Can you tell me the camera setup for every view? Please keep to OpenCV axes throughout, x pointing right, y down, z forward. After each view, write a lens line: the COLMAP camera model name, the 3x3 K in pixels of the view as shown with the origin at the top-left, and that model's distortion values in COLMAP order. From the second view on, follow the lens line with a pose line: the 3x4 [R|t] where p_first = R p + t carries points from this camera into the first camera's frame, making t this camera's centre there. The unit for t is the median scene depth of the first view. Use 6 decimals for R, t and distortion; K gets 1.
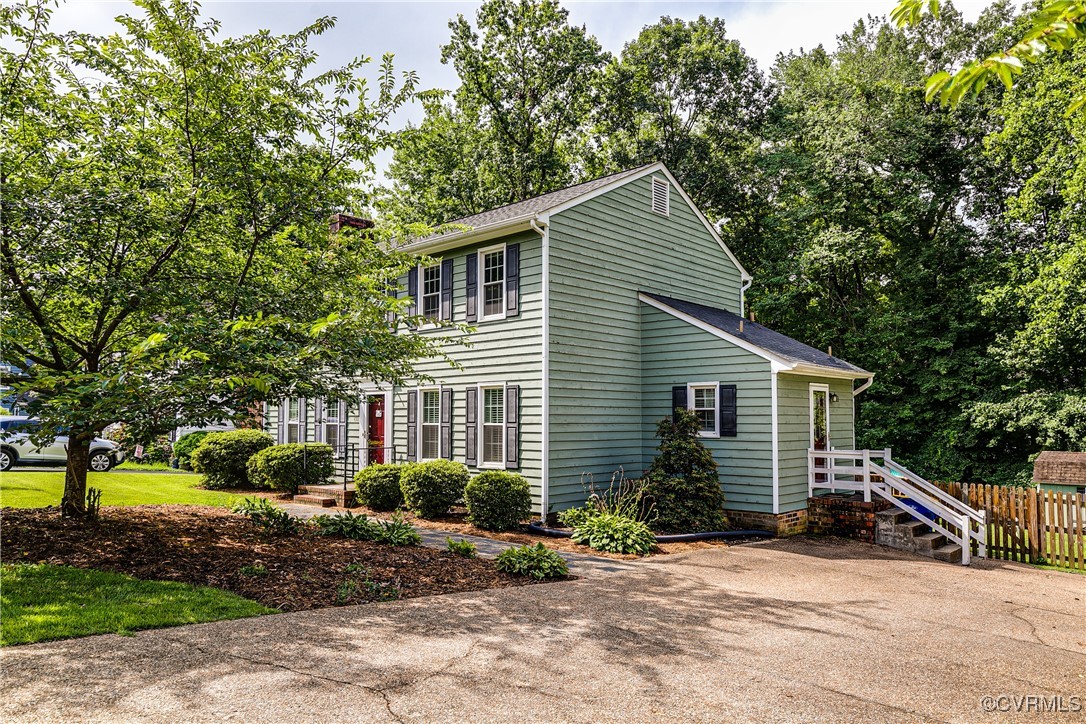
lens RADIAL K [[744.6, 0, 535.6], [0, 744.6, 362.3], [0, 0, 1]] dist [-0.005262, -0.000731]
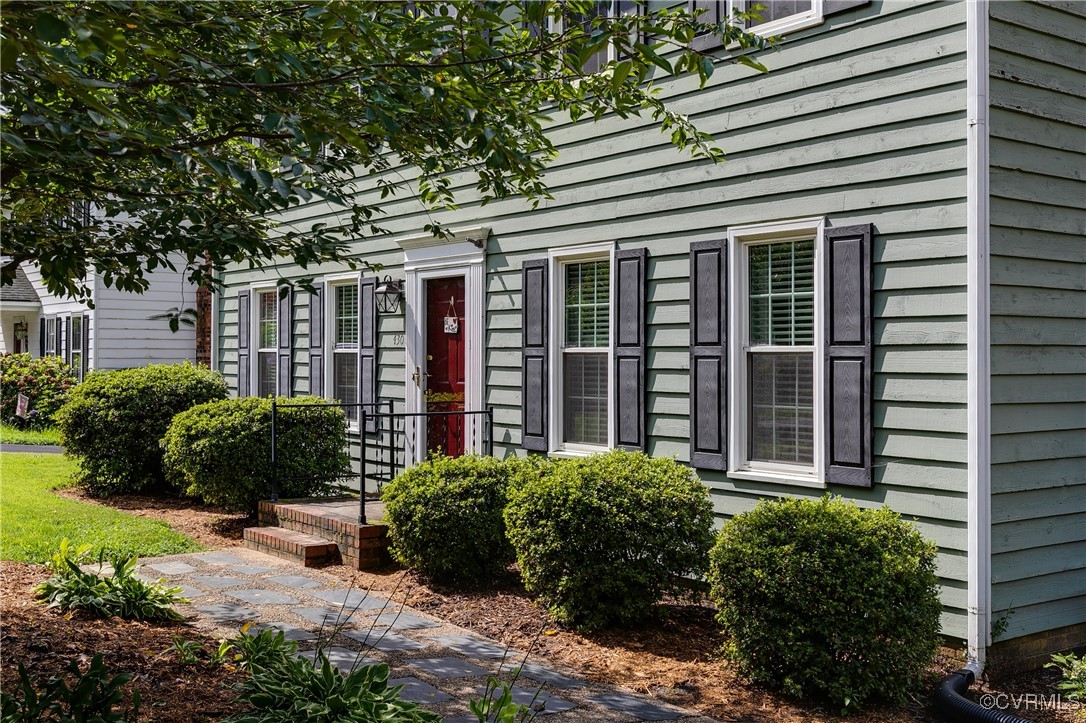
lens RADIAL K [[1201.5, 0, 541.4], [0, 1201.5, 355.8], [0, 0, 1]] dist [-0.004335, 0.000000]
pose [[0.988738, 0.003966, -0.149604, -0.075910], [0.007667, 0.996994, 0.077104, 0.040947], [0.149460, -0.077383, 0.985735, 0.423492]]
